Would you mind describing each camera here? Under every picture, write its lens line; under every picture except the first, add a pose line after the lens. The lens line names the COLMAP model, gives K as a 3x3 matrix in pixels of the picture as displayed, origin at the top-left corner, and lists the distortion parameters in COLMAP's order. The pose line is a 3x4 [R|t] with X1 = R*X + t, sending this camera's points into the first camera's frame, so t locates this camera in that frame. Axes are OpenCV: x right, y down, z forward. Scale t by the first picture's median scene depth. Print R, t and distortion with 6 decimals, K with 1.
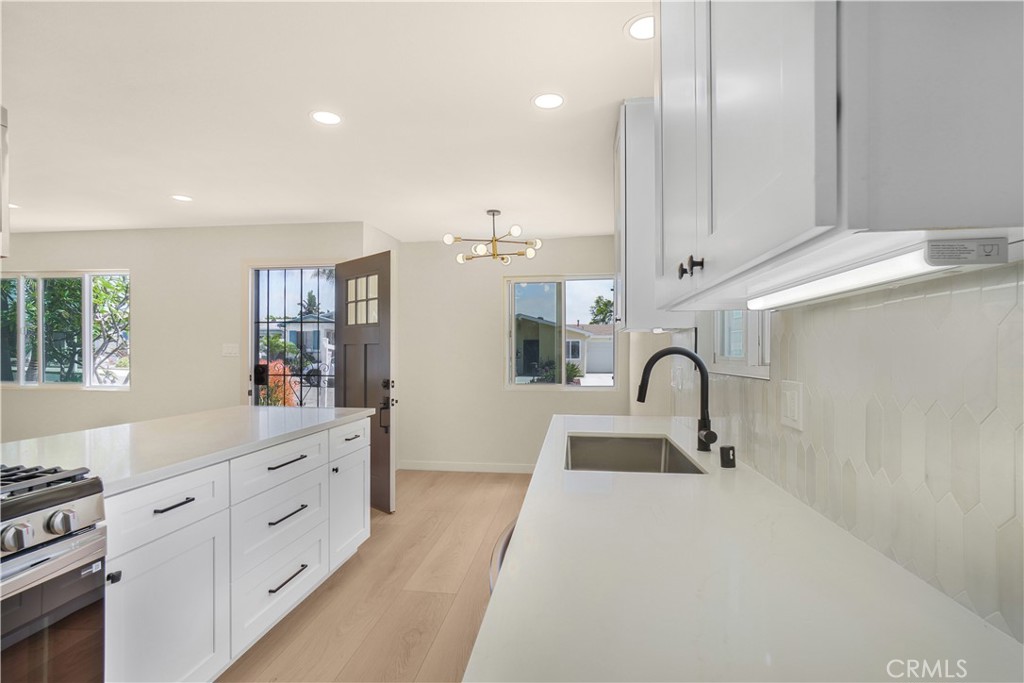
lens RADIAL K [[504.8, 0, 505.3], [0, 504.8, 356.1], [0, 0, 1]] dist [-0.000996, 0.000973]
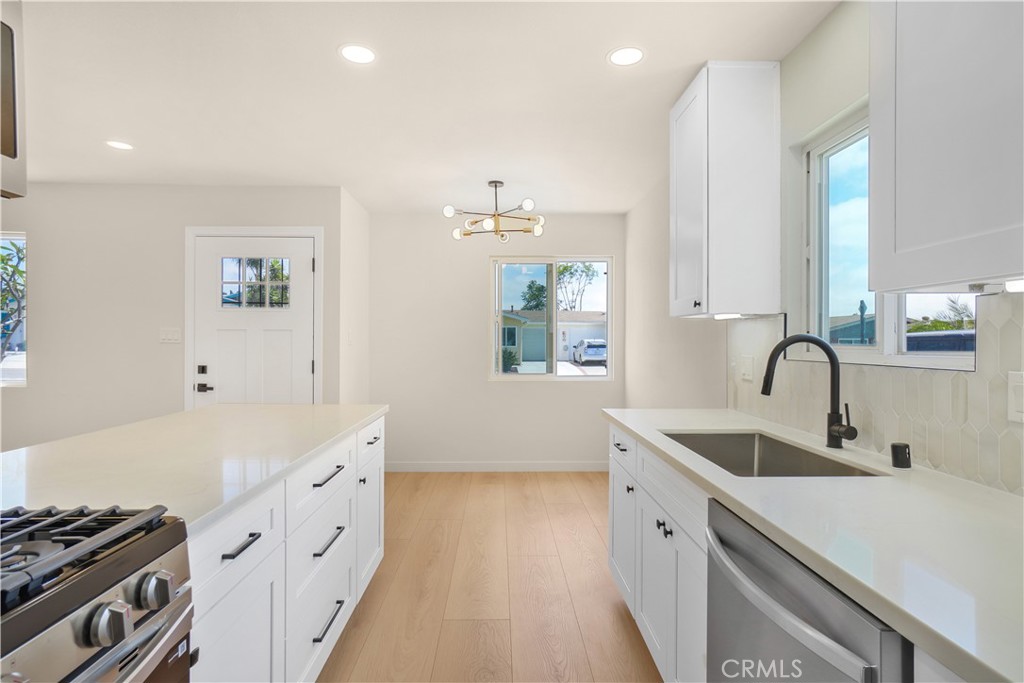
lens RADIAL K [[529.7, 0, 512.0], [0, 529.7, 341.5], [0, 0, 1]] dist [0.003253, 0.000289]
pose [[0.987037, 0.002191, 0.160476, -0.146824], [-0.001703, 0.999993, -0.003178, -0.000208], [-0.160482, 0.002864, 0.987035, 0.063655]]
